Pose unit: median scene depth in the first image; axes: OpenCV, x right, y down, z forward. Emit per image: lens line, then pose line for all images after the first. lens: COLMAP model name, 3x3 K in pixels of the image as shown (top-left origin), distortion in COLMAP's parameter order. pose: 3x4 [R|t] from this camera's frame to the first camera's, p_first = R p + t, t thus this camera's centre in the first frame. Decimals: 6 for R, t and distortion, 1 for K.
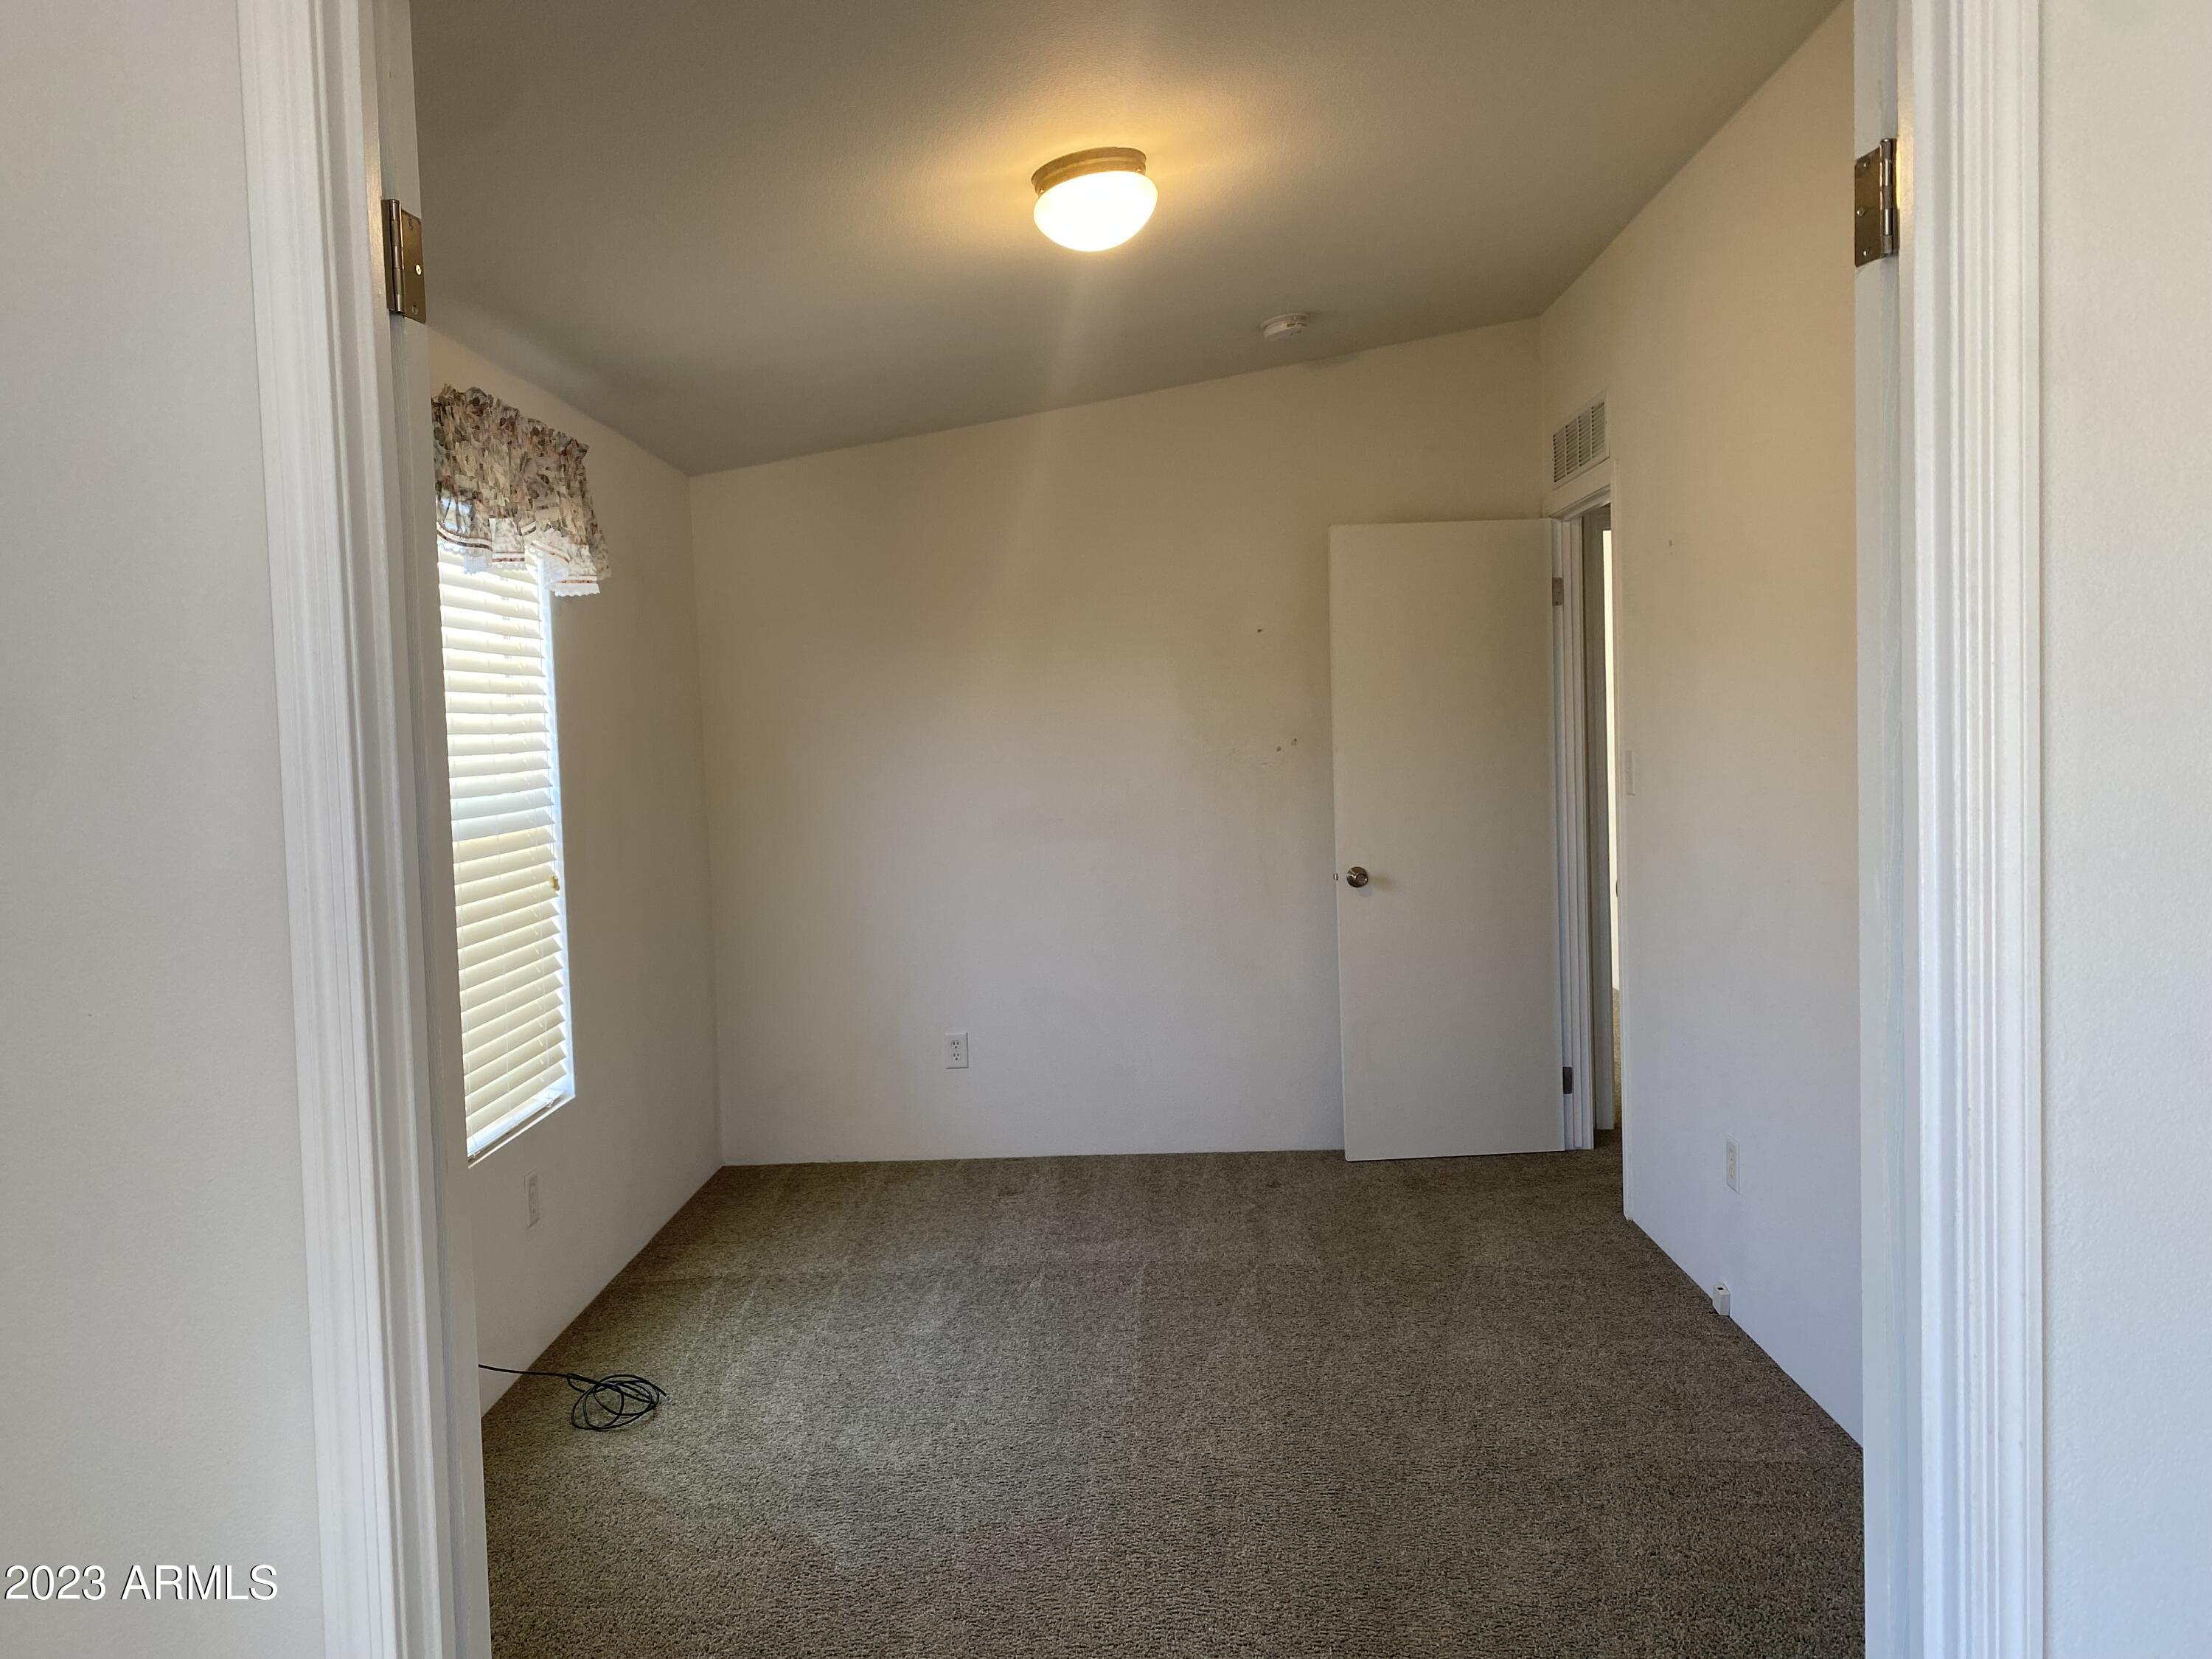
lens RADIAL K [[1692.7, 0, 1115.8], [0, 1692.7, 831.8], [0, 0, 1]] dist [0.037871, -0.002794]
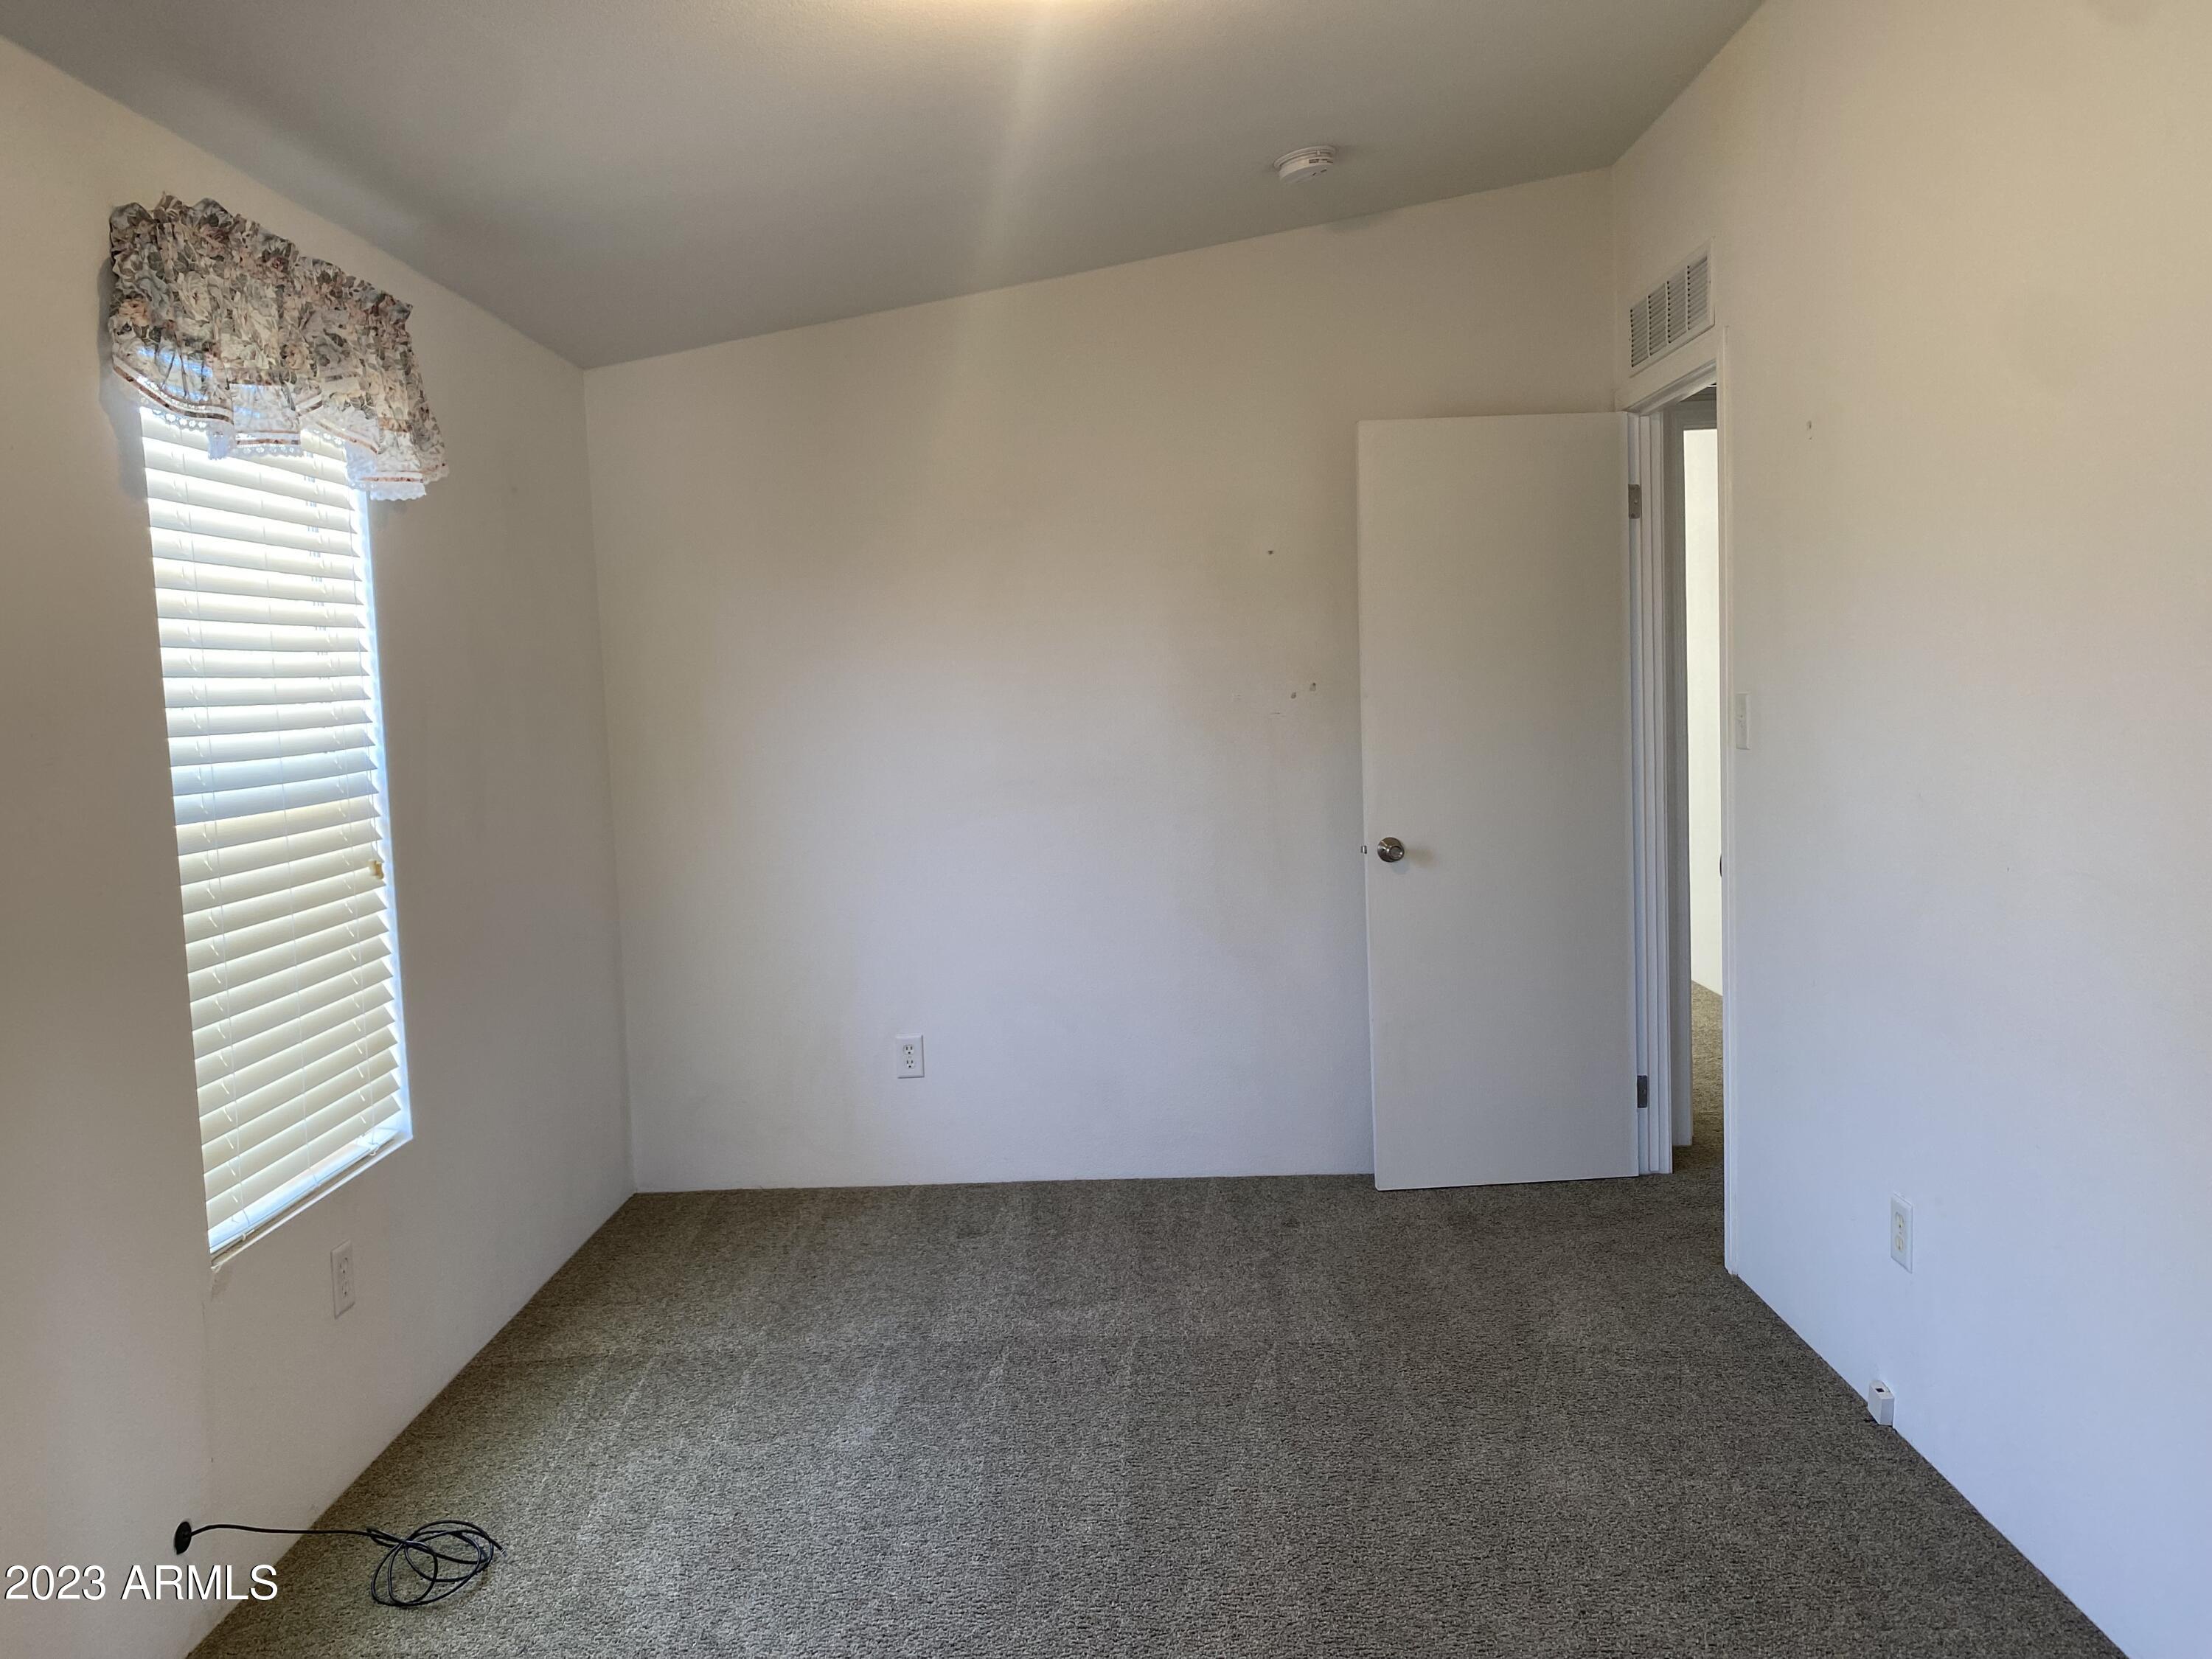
lens RADIAL K [[1692.7, 0, 1093.8], [0, 1692.7, 816.8], [0, 0, 1]] dist [0.037871, -0.002794]
pose [[0.999959, -0.003870, -0.008150, 0.005750], [0.004035, 0.999785, 0.020317, -0.008338], [0.008070, -0.020349, 0.999760, 0.214010]]
